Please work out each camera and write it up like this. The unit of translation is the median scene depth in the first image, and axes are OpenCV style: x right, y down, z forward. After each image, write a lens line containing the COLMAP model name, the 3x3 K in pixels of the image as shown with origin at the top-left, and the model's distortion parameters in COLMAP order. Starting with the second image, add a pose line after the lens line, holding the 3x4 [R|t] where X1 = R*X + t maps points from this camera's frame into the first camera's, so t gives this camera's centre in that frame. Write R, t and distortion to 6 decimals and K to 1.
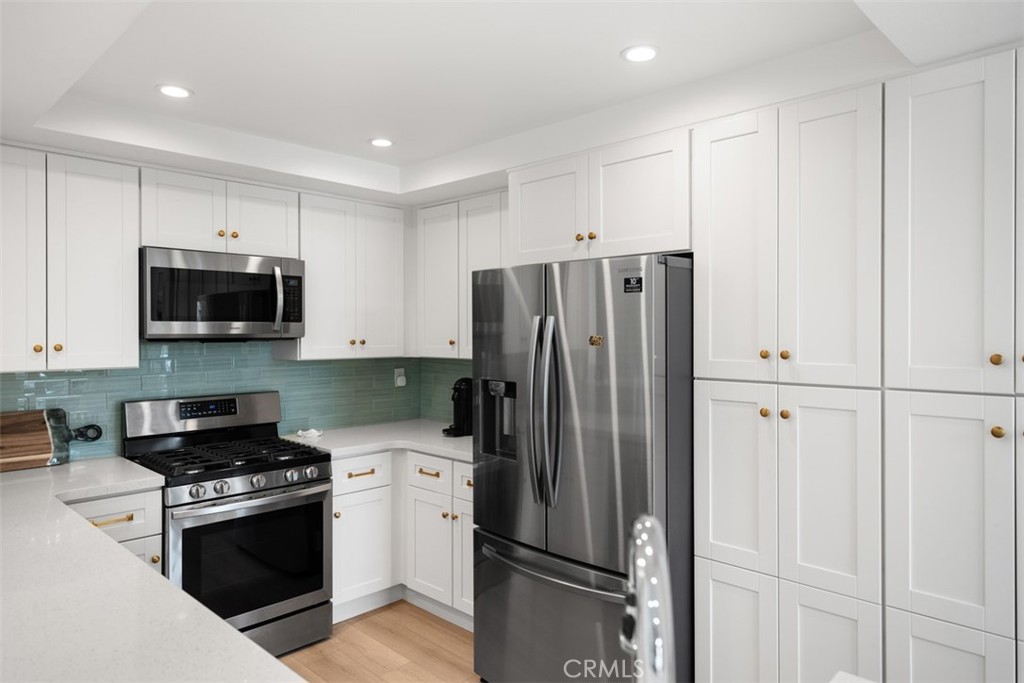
lens RADIAL K [[656.9, 0, 513.3], [0, 656.9, 335.4], [0, 0, 1]] dist [0.007813, 0.002699]
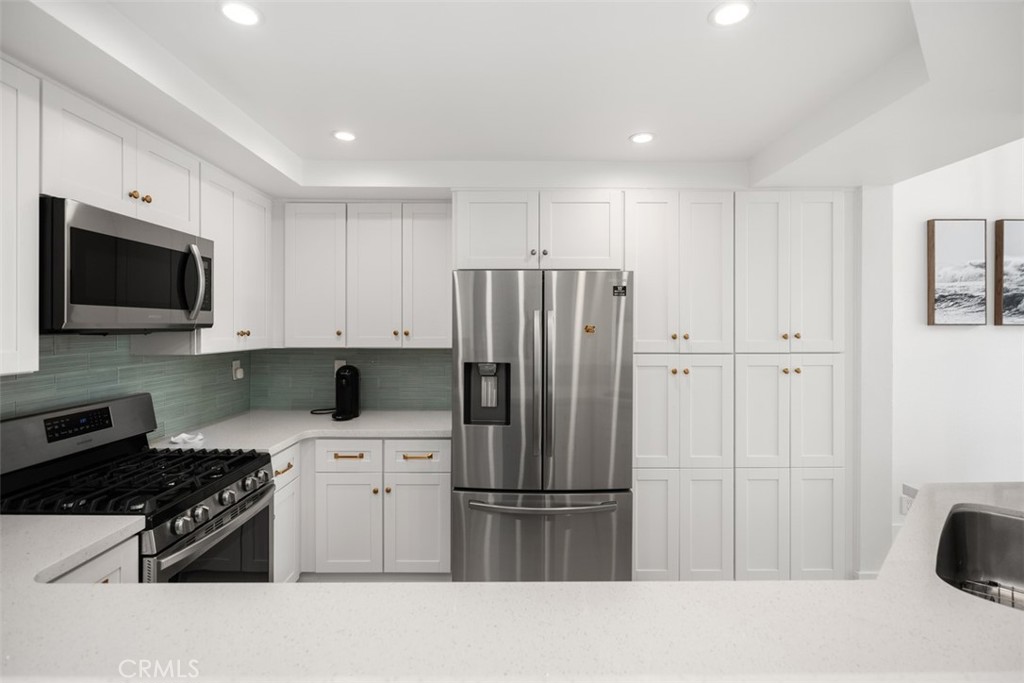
lens RADIAL K [[484.2, 0, 515.9], [0, 484.2, 327.3], [0, 0, 1]] dist [-0.003182, -0.000830]
pose [[0.711616, -0.000152, 0.702569, -0.500874], [0.002649, 0.999993, -0.002466, 0.004689], [-0.702564, 0.003616, 0.711611, 0.264409]]
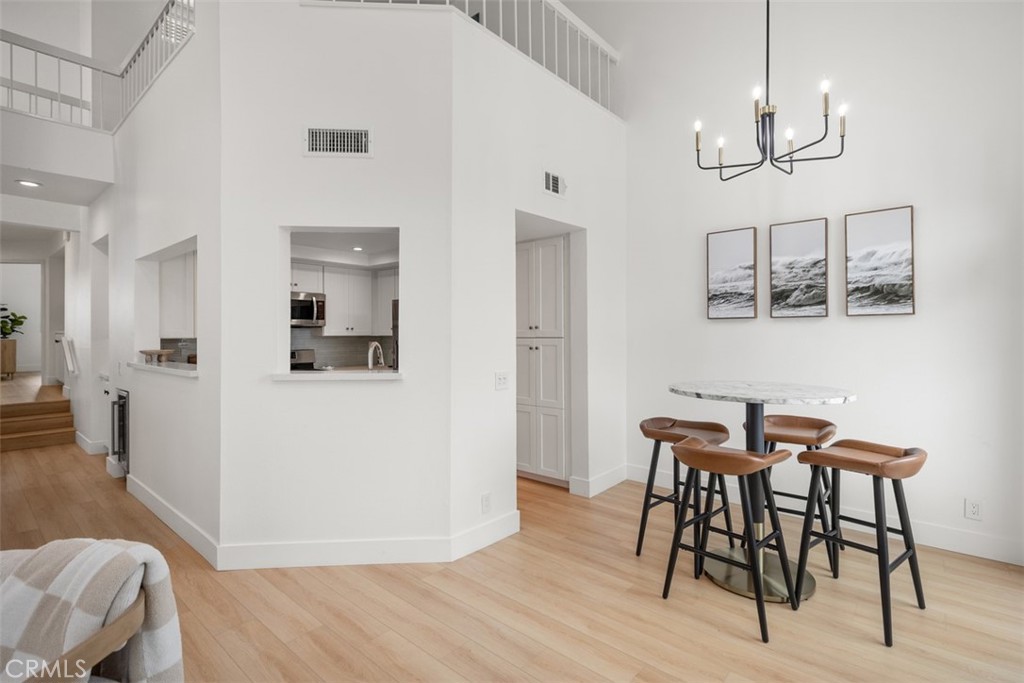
lens RADIAL K [[461.2, 0, 538.9], [0, 461.2, 326.4], [0, 0, 1]] dist [0.002487, 0.001664]
pose [[0.992666, -0.005345, 0.120772, 0.256413], [0.007232, 0.999859, -0.015185, 0.035242], [-0.120674, 0.015947, 0.992564, -0.780391]]
